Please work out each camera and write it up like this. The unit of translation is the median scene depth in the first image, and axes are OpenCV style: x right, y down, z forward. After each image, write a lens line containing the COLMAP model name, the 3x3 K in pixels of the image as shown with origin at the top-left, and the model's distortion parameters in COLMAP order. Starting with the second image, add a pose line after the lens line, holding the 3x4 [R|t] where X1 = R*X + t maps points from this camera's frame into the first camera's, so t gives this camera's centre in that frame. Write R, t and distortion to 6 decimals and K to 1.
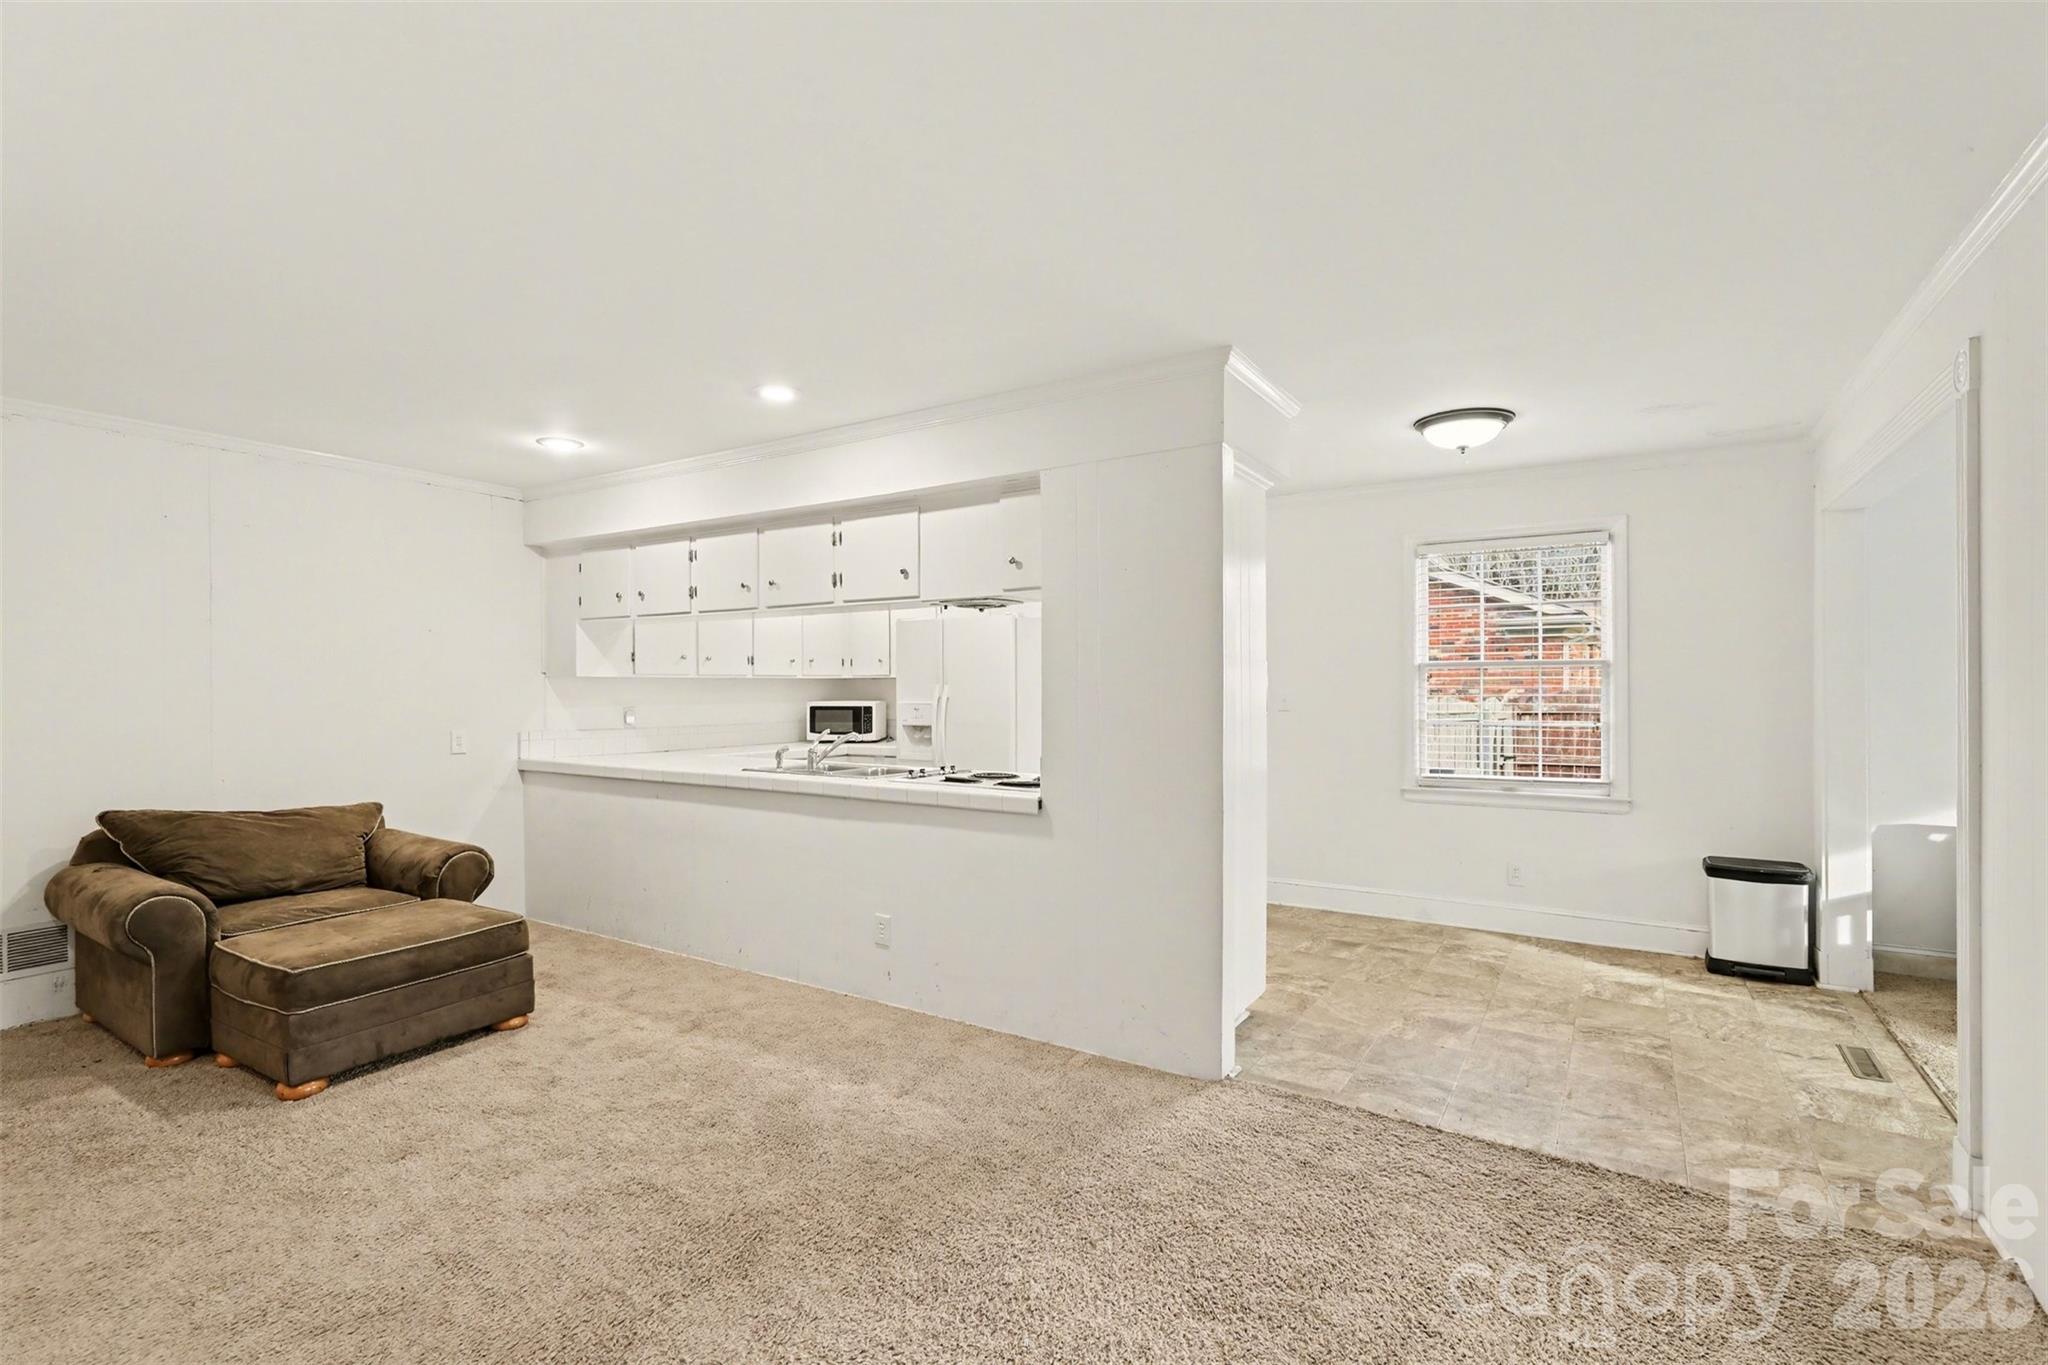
lens RADIAL K [[937.7, 0, 1024.3], [0, 937.7, 690.9], [0, 0, 1]] dist [-0.002009, 0.000532]
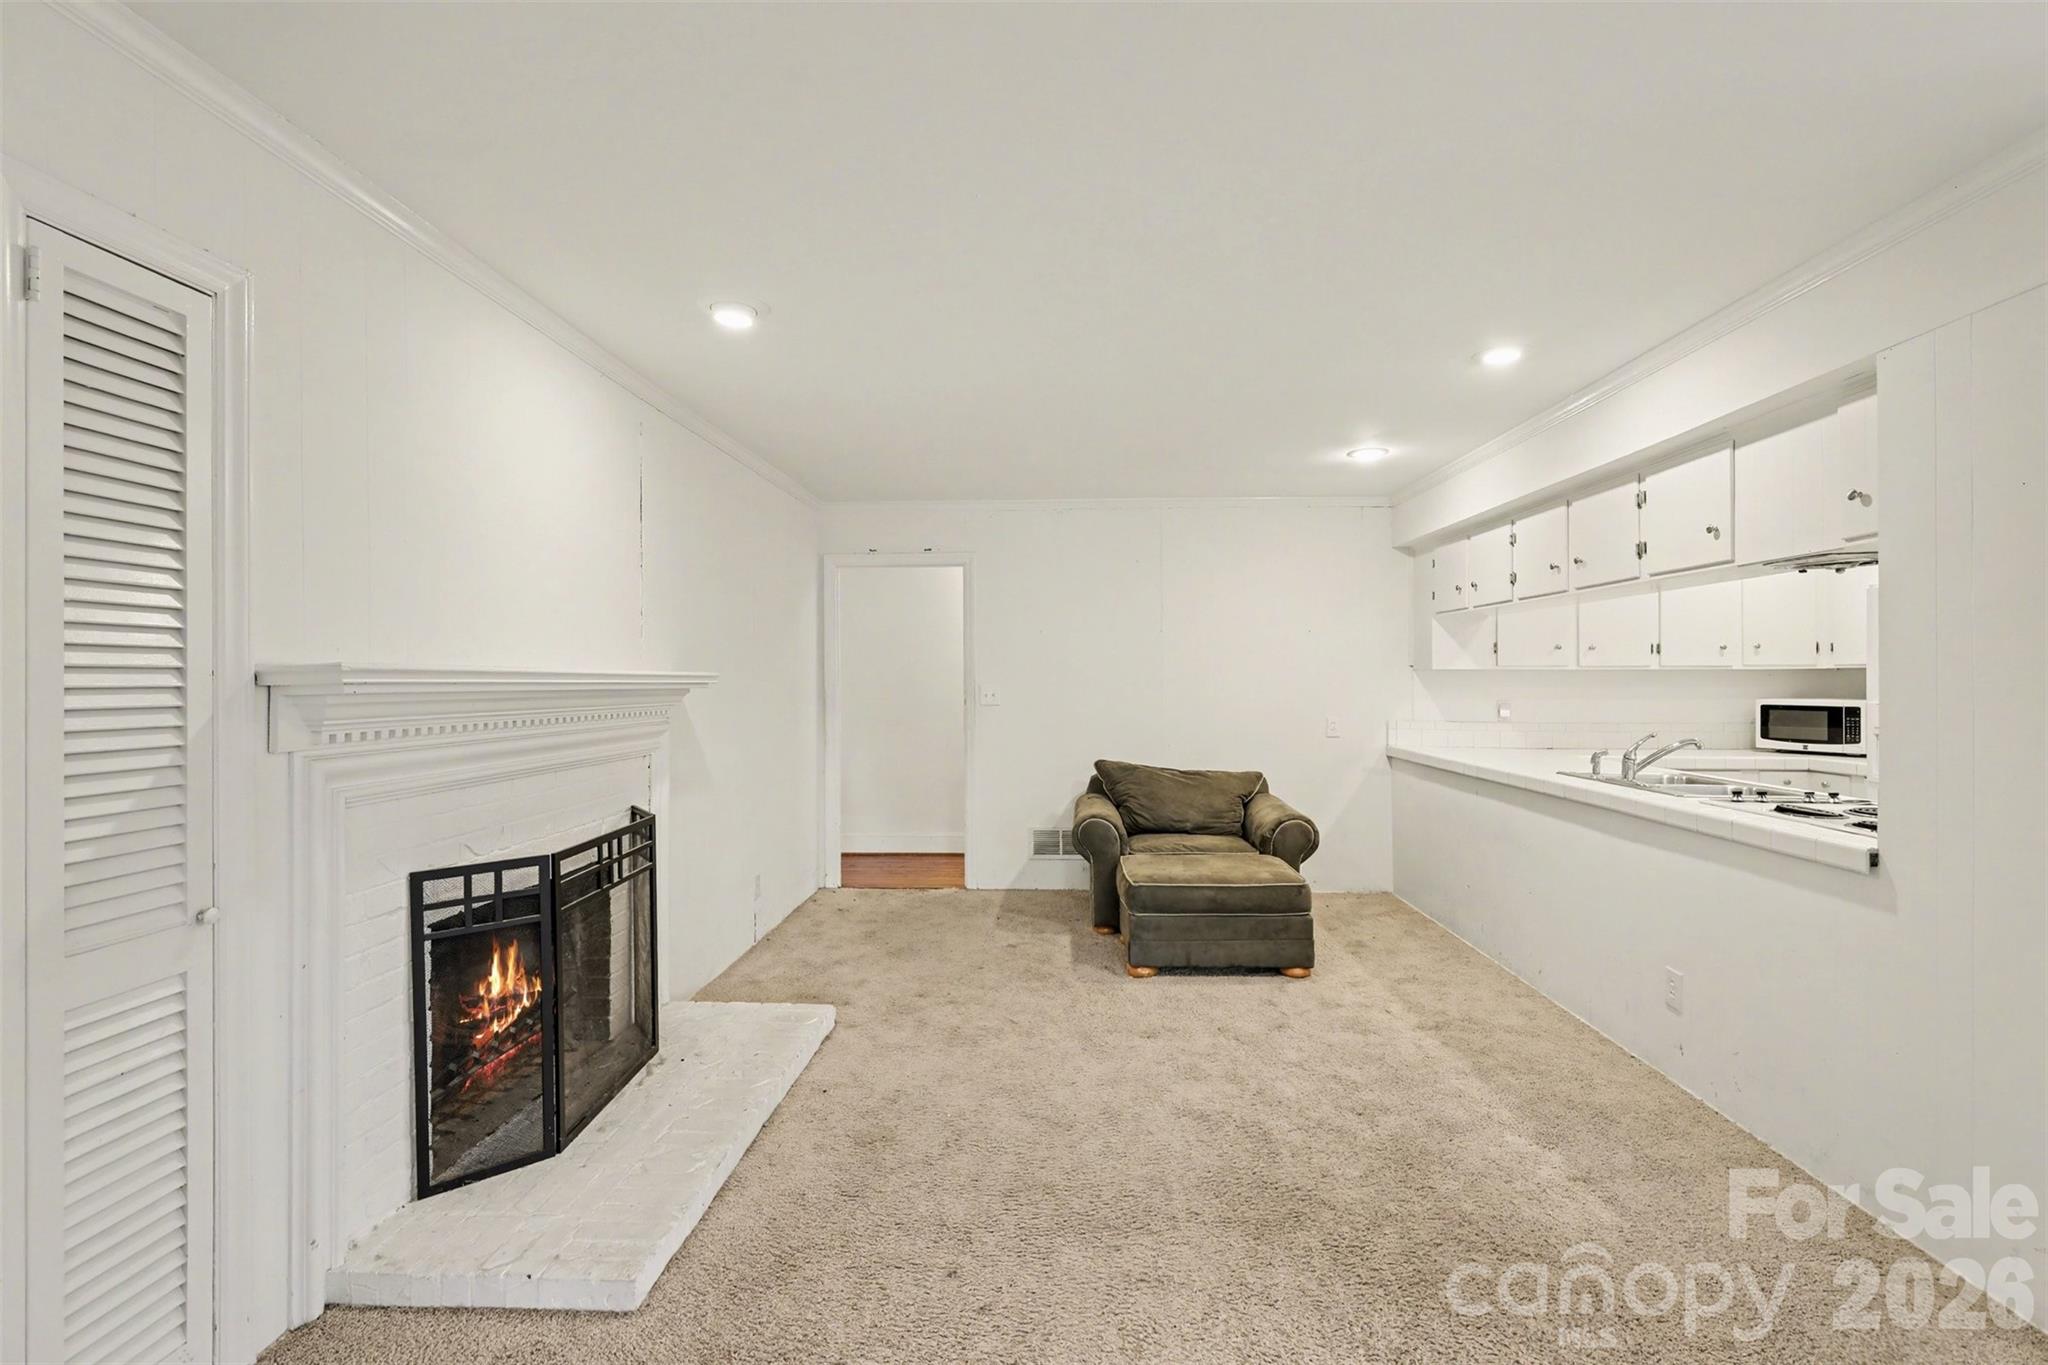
lens RADIAL K [[937.7, 0, 1027.0], [0, 937.7, 687.2], [0, 0, 1]] dist [-0.002009, 0.000532]
pose [[0.488586, 0.010567, -0.872452, 0.286469], [-0.006216, 0.999943, 0.008630, -0.002463], [0.872494, 0.001207, 0.488624, 0.149926]]
